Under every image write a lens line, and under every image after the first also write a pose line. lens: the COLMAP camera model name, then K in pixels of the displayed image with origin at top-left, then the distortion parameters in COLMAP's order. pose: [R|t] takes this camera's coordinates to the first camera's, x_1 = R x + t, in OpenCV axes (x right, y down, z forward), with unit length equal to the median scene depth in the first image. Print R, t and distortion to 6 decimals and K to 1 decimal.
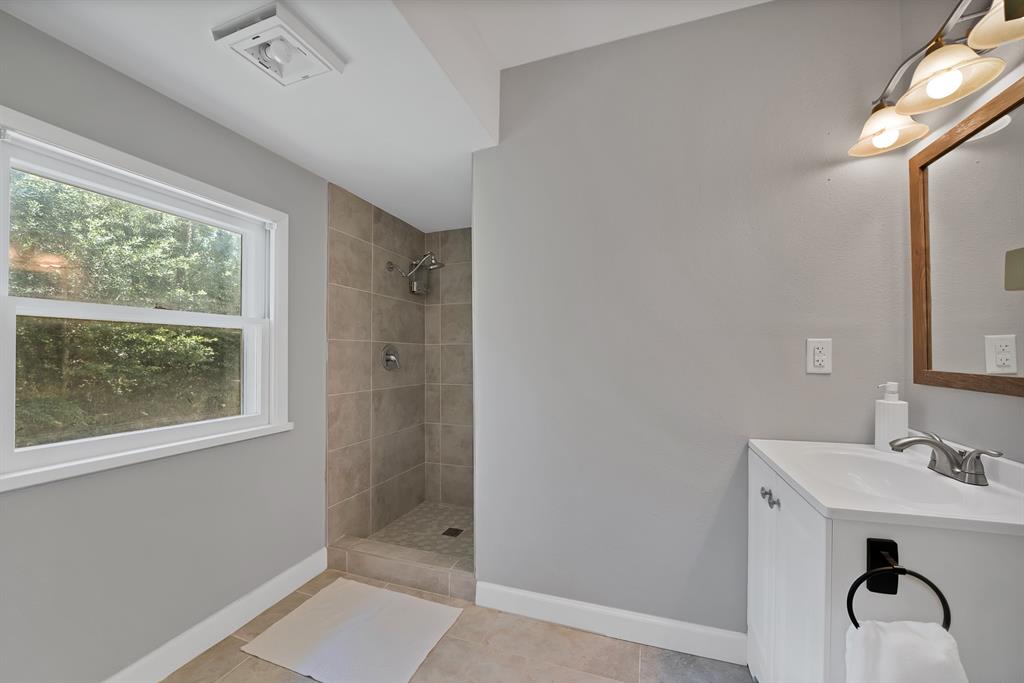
lens RADIAL K [[367.4, 0, 528.7], [0, 367.4, 351.5], [0, 0, 1]] dist [-0.027600, 0.003195]
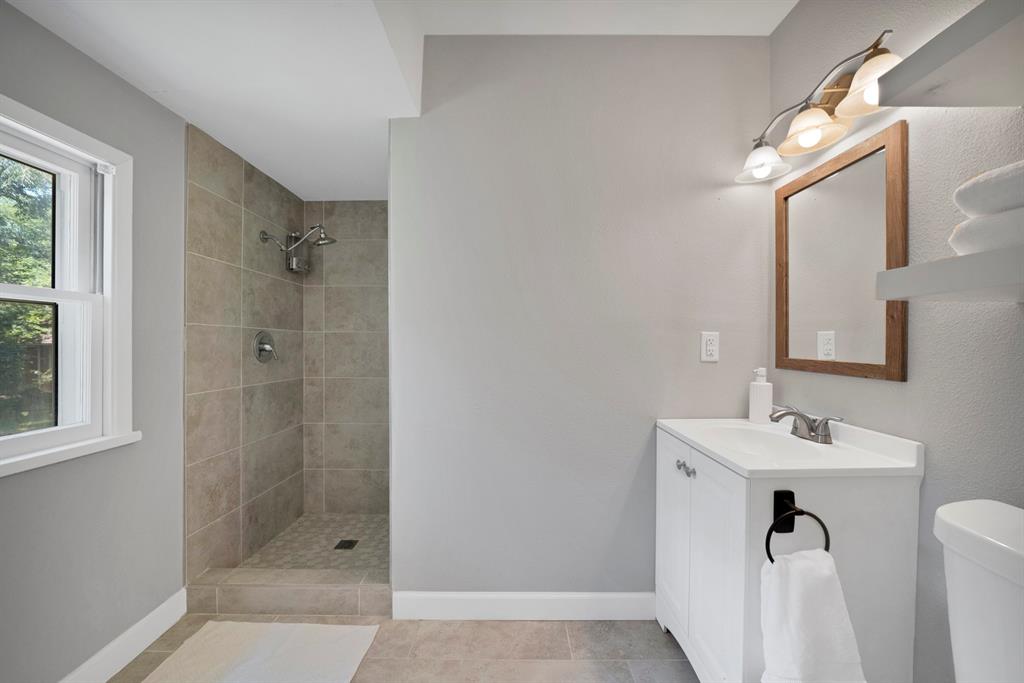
lens RADIAL K [[380.4, 0, 515.0], [0, 380.4, 344.9], [0, 0, 1]] dist [-0.020040, 0.000076]
pose [[0.950122, 0.004271, 0.311851, -0.164190], [-0.007401, 0.999933, 0.008852, 0.000475], [-0.311792, -0.010718, 0.950090, 0.014356]]
